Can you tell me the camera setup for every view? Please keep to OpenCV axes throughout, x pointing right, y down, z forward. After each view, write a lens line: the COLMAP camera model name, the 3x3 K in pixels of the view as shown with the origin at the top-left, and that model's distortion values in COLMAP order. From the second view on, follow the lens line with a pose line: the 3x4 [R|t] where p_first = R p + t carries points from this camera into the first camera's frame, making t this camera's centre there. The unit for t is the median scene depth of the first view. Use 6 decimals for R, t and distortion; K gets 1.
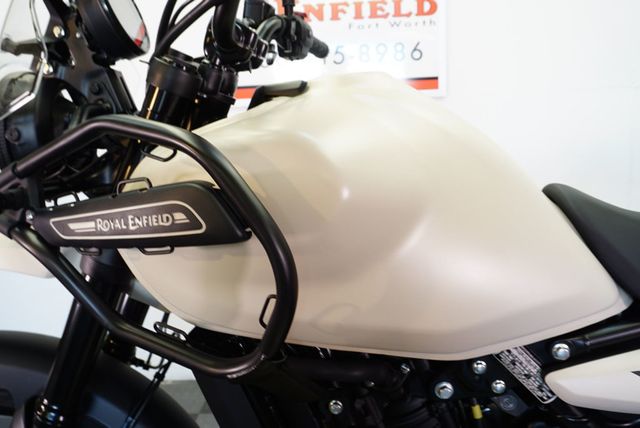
lens RADIAL K [[530.3, 0, 321.9], [0, 530.3, 217.8], [0, 0, 1]] dist [-0.022119, 0.021991]
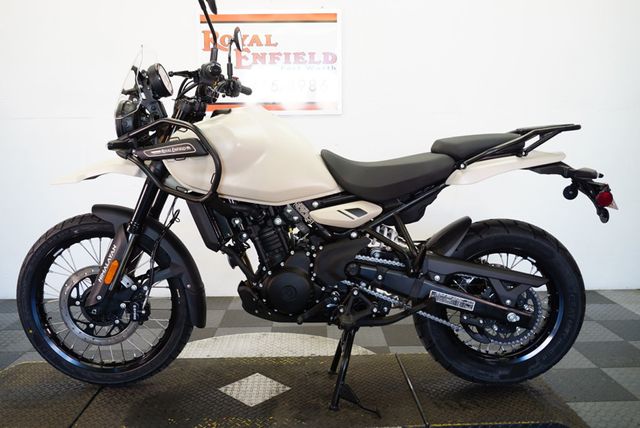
lens RADIAL K [[530.3, 0, 319.3], [0, 530.3, 213.5], [0, 0, 1]] dist [-0.022119, 0.021991]
pose [[0.998273, 0.030396, 0.050264, 0.325611], [-0.028942, 0.999149, -0.029402, 0.383528], [-0.051114, 0.027897, 0.998303, -1.896923]]
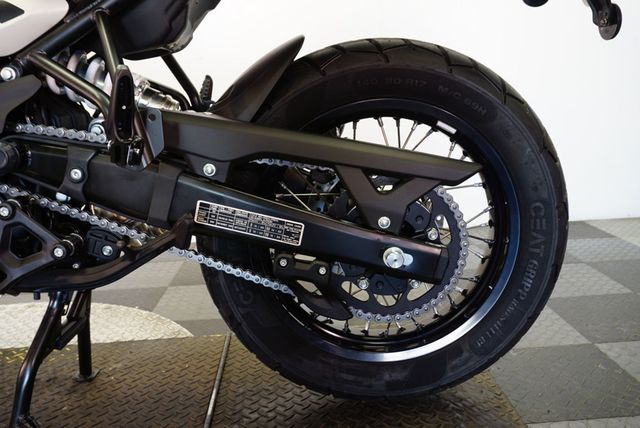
lens RADIAL K [[530.3, 0, 316.9], [0, 530.3, 212.3], [0, 0, 1]] dist [-0.022119, 0.021991]
pose [[0.997630, -0.009668, 0.068130, 1.277312], [0.006075, 0.998590, 0.052741, 0.664102], [-0.068544, -0.052202, 0.996281, -0.250831]]
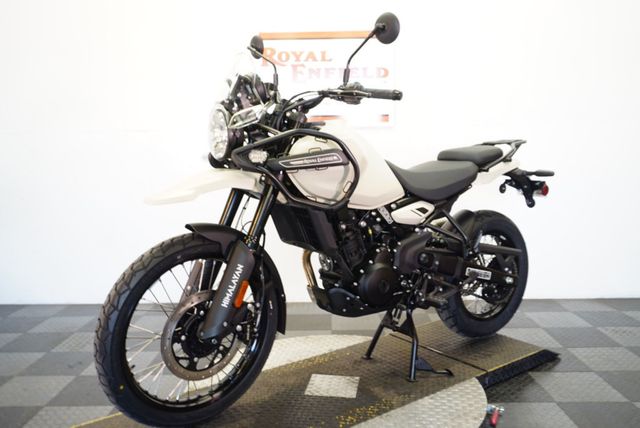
lens RADIAL K [[530.3, 0, 318.2], [0, 530.3, 211.1], [0, 0, 1]] dist [-0.022119, 0.021991]
pose [[0.793767, -0.031071, 0.607428, -1.948451], [0.067712, 0.997001, -0.037484, 0.371935], [-0.604441, 0.070884, 0.793490, -1.362378]]
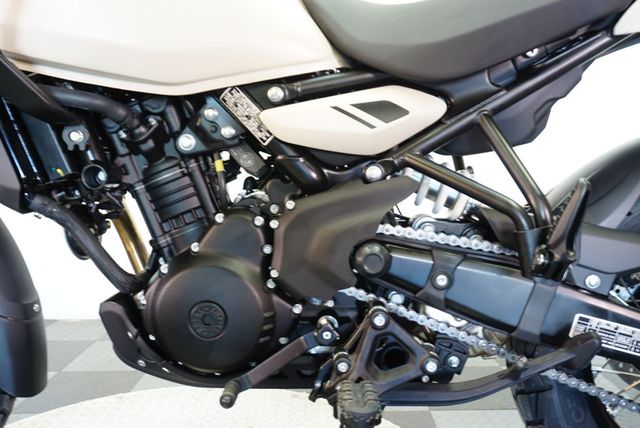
lens RADIAL K [[530.3, 0, 318.1], [0, 530.3, 209.5], [0, 0, 1]] dist [-0.022119, 0.021991]
pose [[0.998942, 0.031735, 0.033297, 0.508039], [-0.029489, 0.997390, -0.065903, 0.569847], [-0.035302, 0.064851, 0.997270, -0.136967]]
